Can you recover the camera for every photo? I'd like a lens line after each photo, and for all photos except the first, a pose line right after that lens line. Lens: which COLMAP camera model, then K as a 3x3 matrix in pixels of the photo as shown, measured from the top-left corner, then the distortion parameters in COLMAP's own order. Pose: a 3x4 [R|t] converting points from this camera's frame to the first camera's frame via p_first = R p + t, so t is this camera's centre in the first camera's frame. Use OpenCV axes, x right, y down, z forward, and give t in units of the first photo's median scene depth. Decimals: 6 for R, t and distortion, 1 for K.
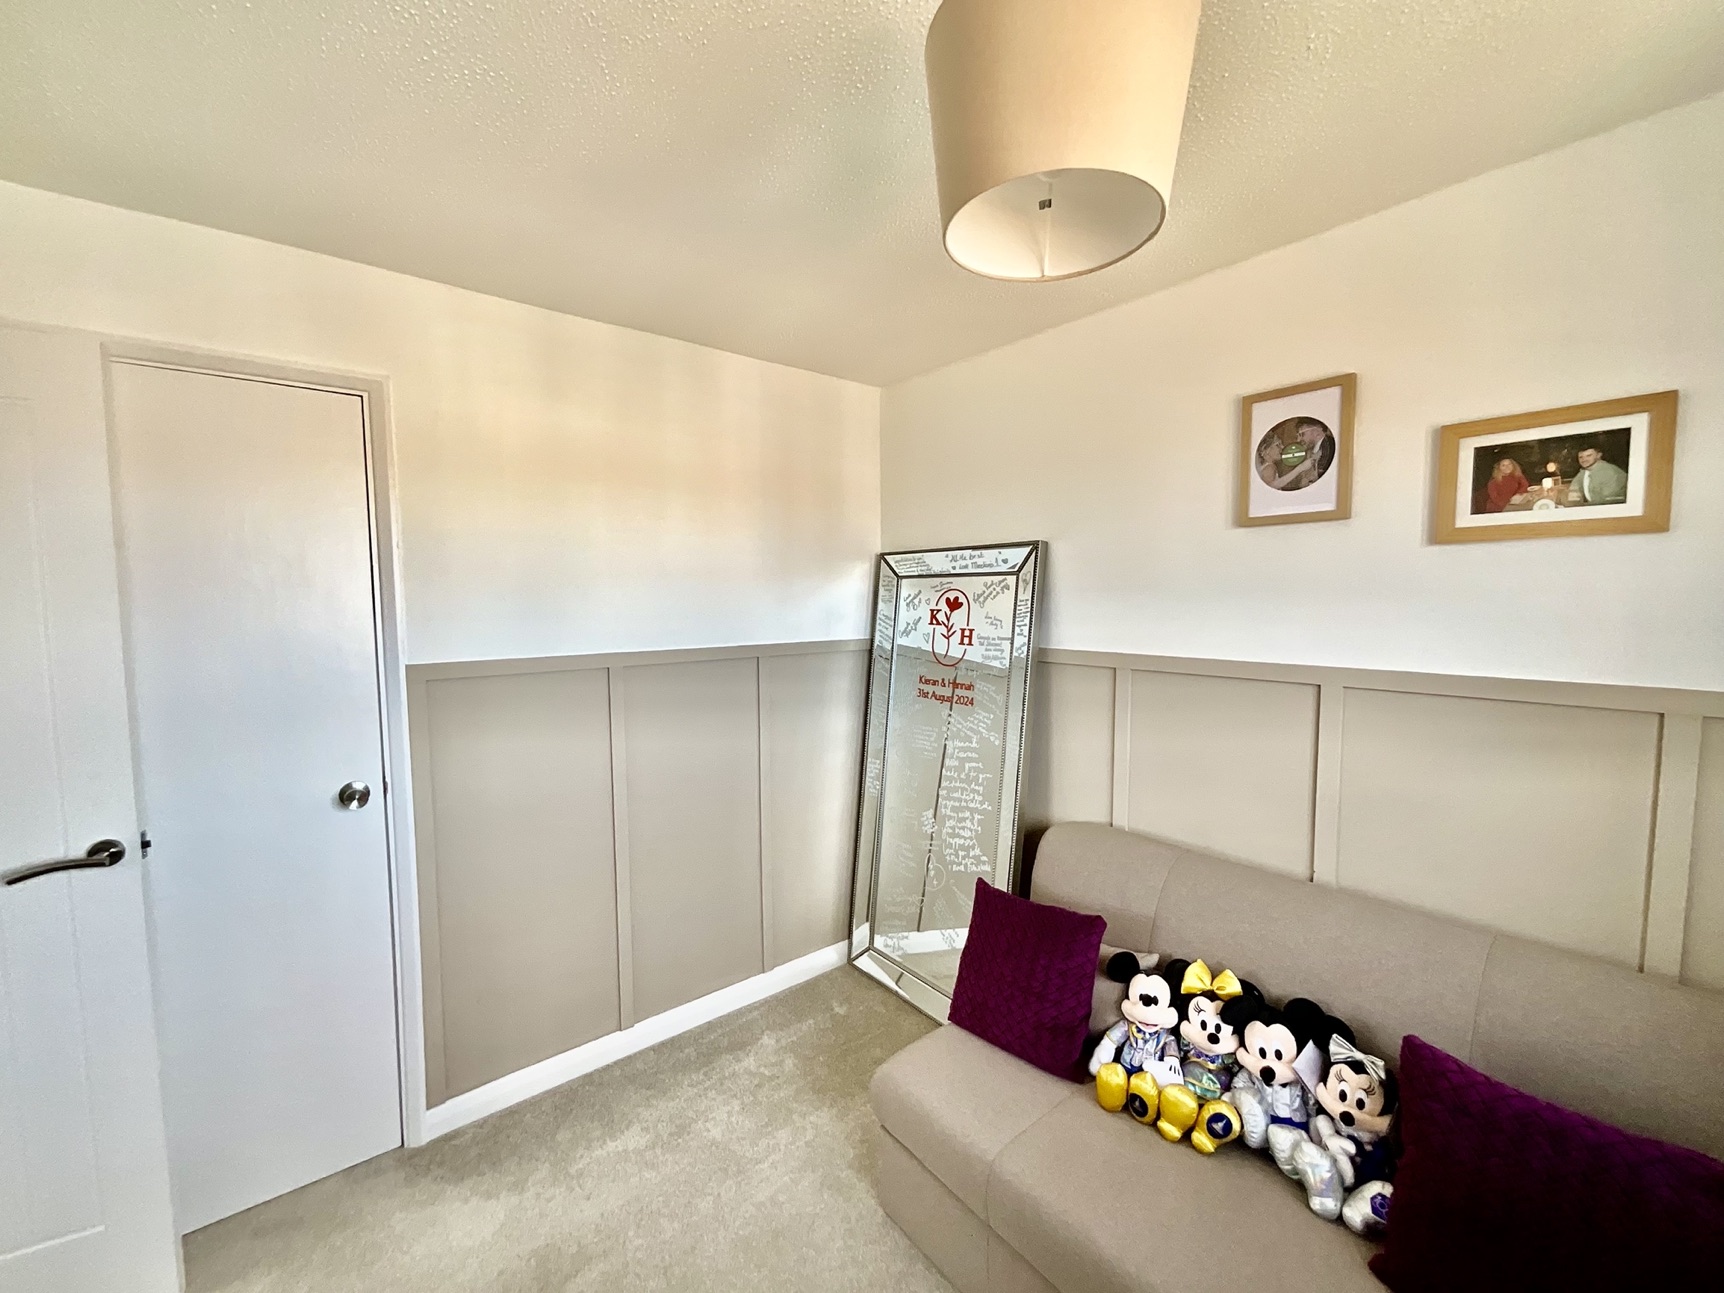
lens RADIAL K [[700.4, 0, 866.5], [0, 700.4, 652.6], [0, 0, 1]] dist [-0.001405, 0.000556]
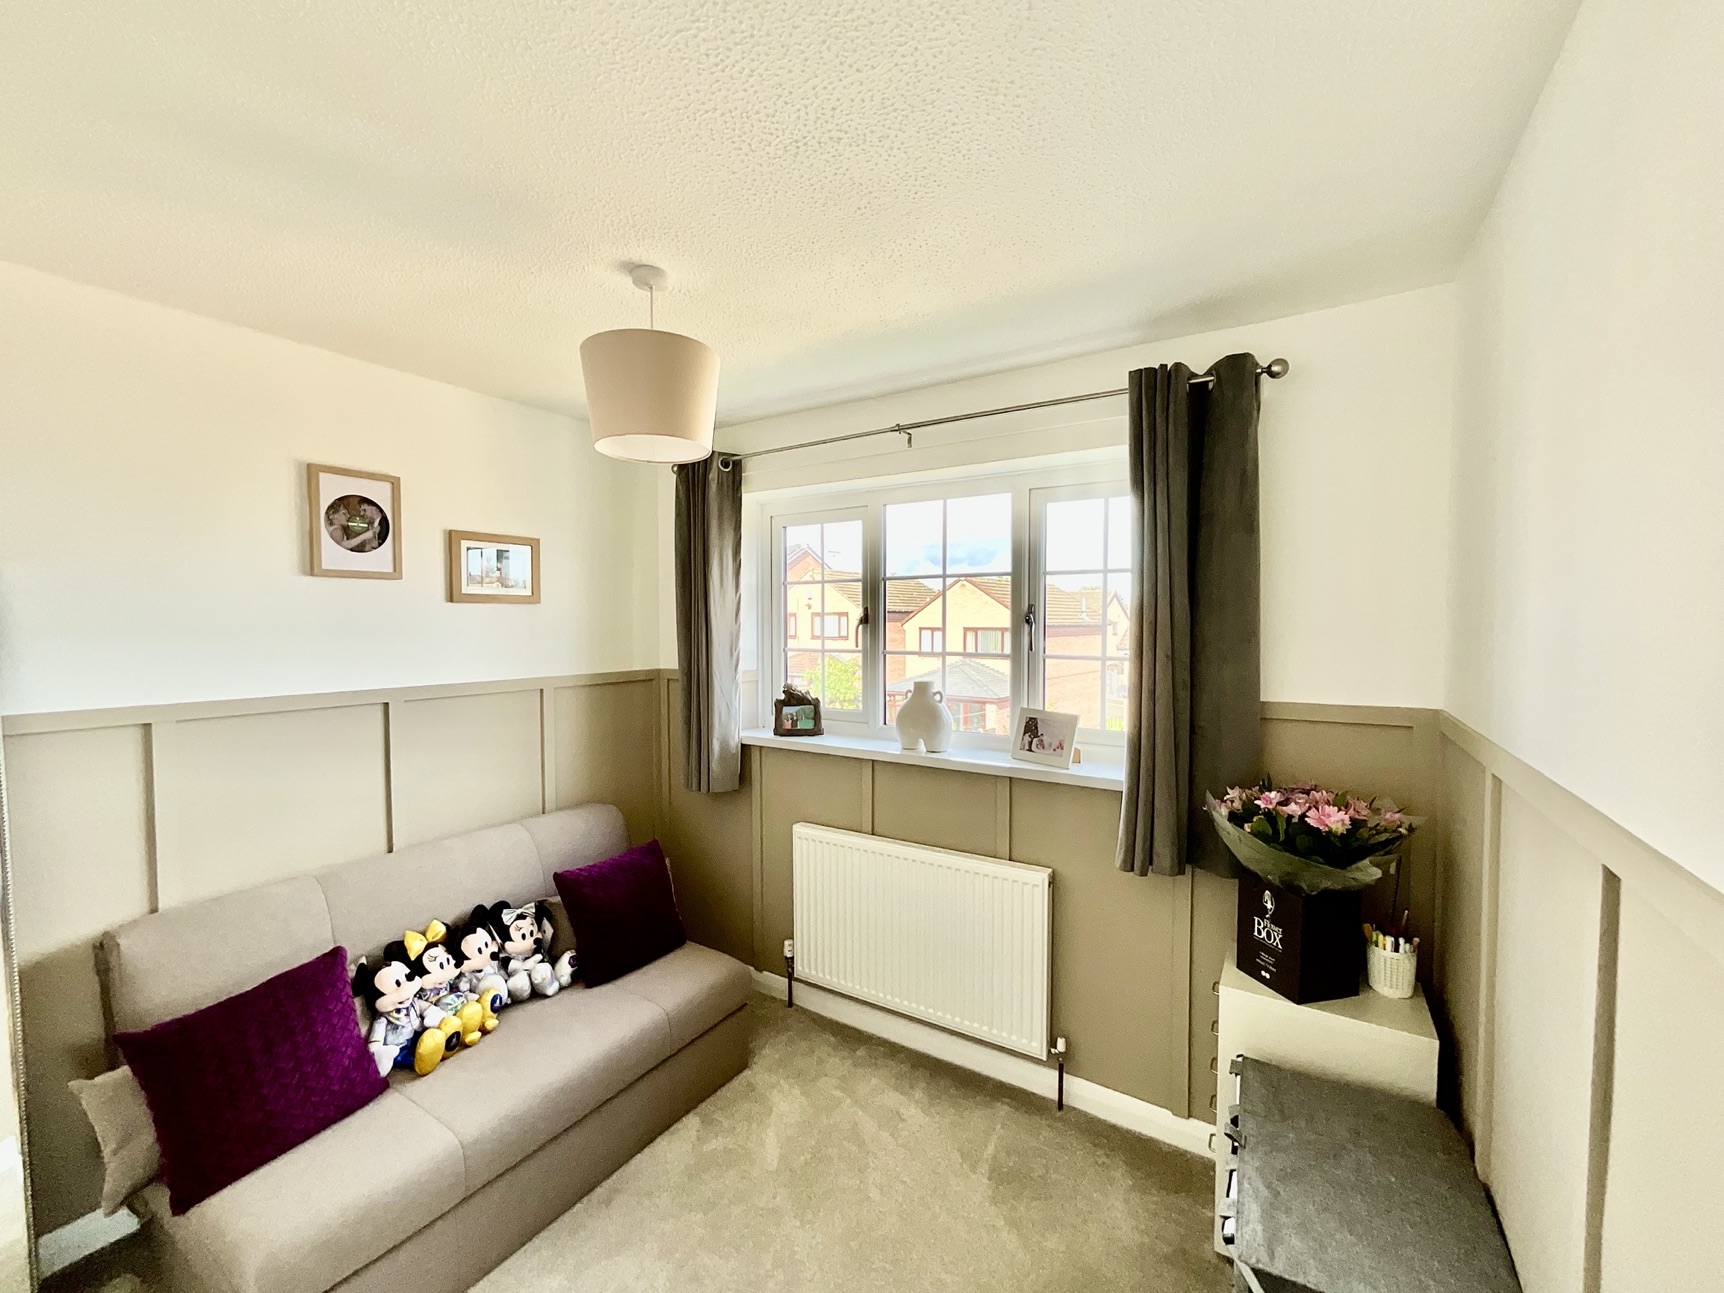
lens RADIAL K [[700.4, 0, 864.2], [0, 700.4, 645.1], [0, 0, 1]] dist [-0.001405, 0.000556]
pose [[-0.336510, -0.034509, 0.941047, -0.914695], [0.070858, 0.995567, 0.061847, -0.080664], [-0.939010, 0.087493, -0.332573, 0.594435]]
